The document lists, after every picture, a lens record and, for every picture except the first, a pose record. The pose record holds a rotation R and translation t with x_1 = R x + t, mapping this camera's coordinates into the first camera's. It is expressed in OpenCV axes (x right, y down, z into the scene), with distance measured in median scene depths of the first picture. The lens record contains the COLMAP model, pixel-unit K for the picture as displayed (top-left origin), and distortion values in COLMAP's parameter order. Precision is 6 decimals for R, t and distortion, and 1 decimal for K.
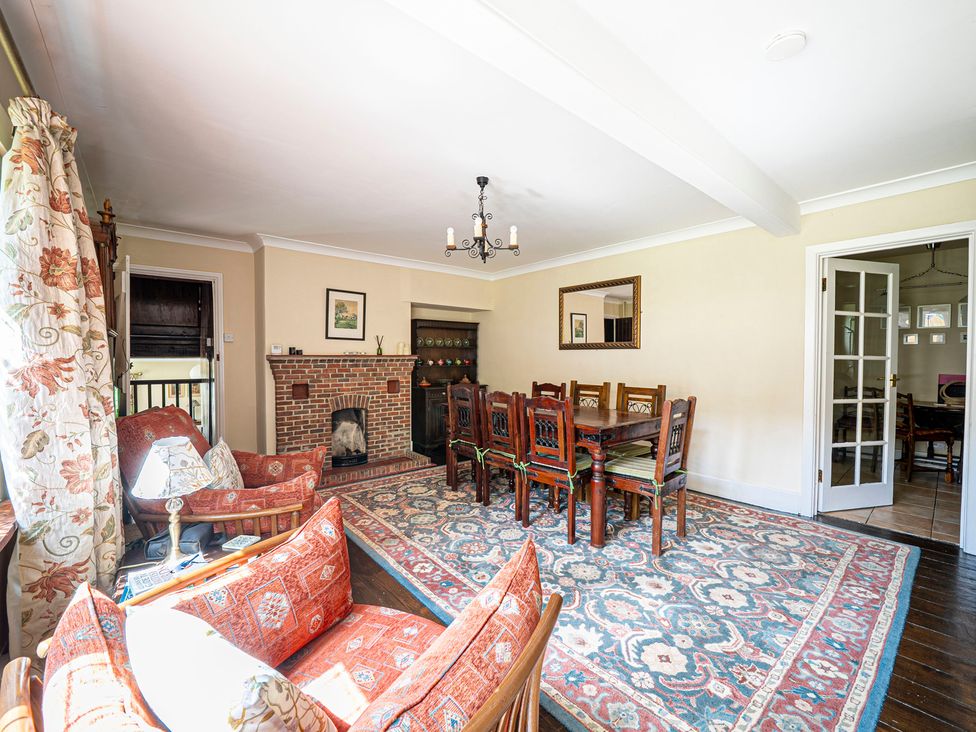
lens RADIAL K [[389.6, 0, 486.7], [0, 389.6, 363.5], [0, 0, 1]] dist [-0.018582, -0.000383]
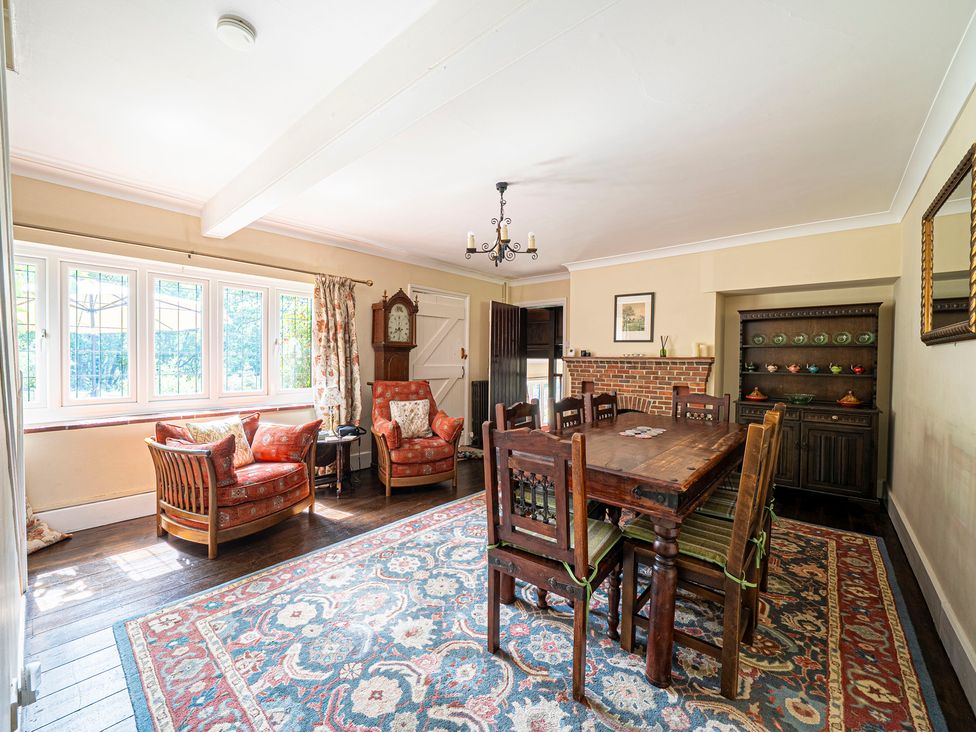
lens RADIAL K [[383.4, 0, 486.0], [0, 383.4, 362.6], [0, 0, 1]] dist [-0.020330, -0.000431]
pose [[0.194151, 0.013155, -0.980883, 1.136454], [-0.027738, 0.999584, 0.007916, -0.009534], [0.980579, 0.025671, 0.194435, 0.891080]]
